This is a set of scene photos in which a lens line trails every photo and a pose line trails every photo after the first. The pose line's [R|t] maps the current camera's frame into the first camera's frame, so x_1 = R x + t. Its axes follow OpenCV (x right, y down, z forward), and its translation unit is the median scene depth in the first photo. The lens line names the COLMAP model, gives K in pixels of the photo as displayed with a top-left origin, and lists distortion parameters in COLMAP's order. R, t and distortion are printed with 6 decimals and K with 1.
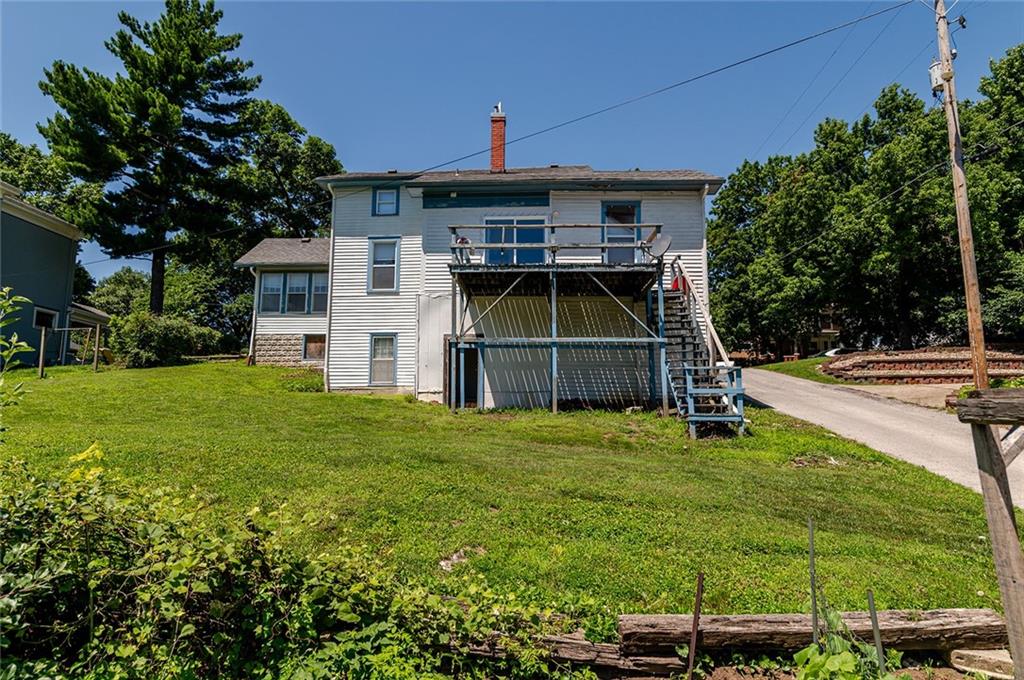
lens RADIAL K [[593.9, 0, 512.8], [0, 593.9, 339.8], [0, 0, 1]] dist [0.000795, -0.000074]
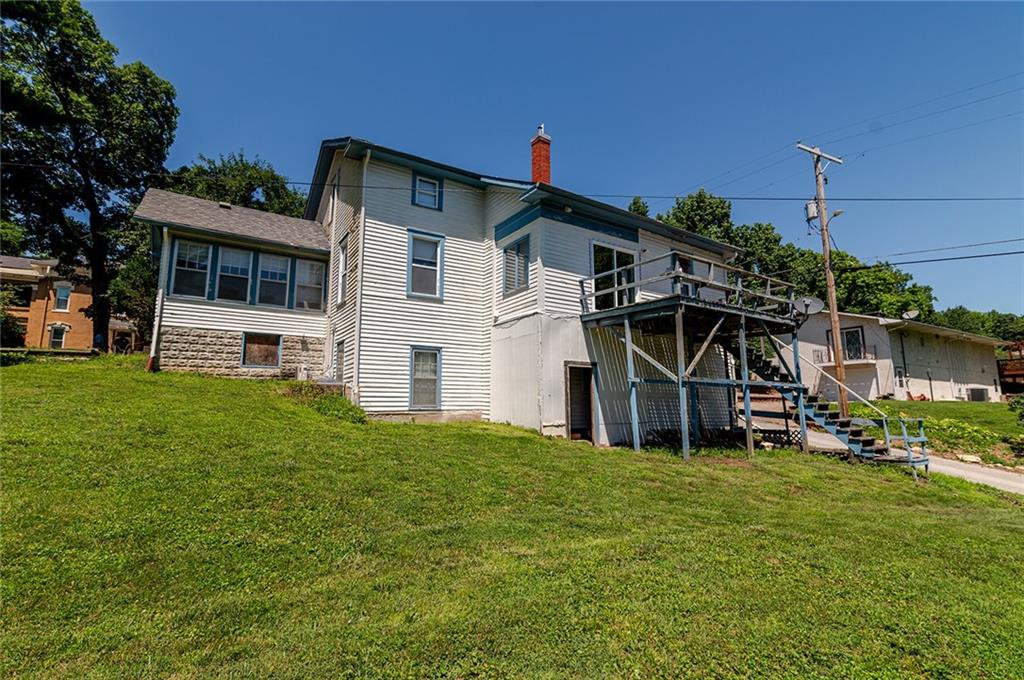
lens RADIAL K [[466.9, 0, 512.8], [0, 466.9, 339.0], [0, 0, 1]] dist [0.014864, 0.000064]
pose [[0.815693, 0.082765, 0.572534, -0.488360], [-0.080172, 0.996335, -0.029808, -0.011818], [-0.572903, -0.021587, 0.819339, 0.379297]]
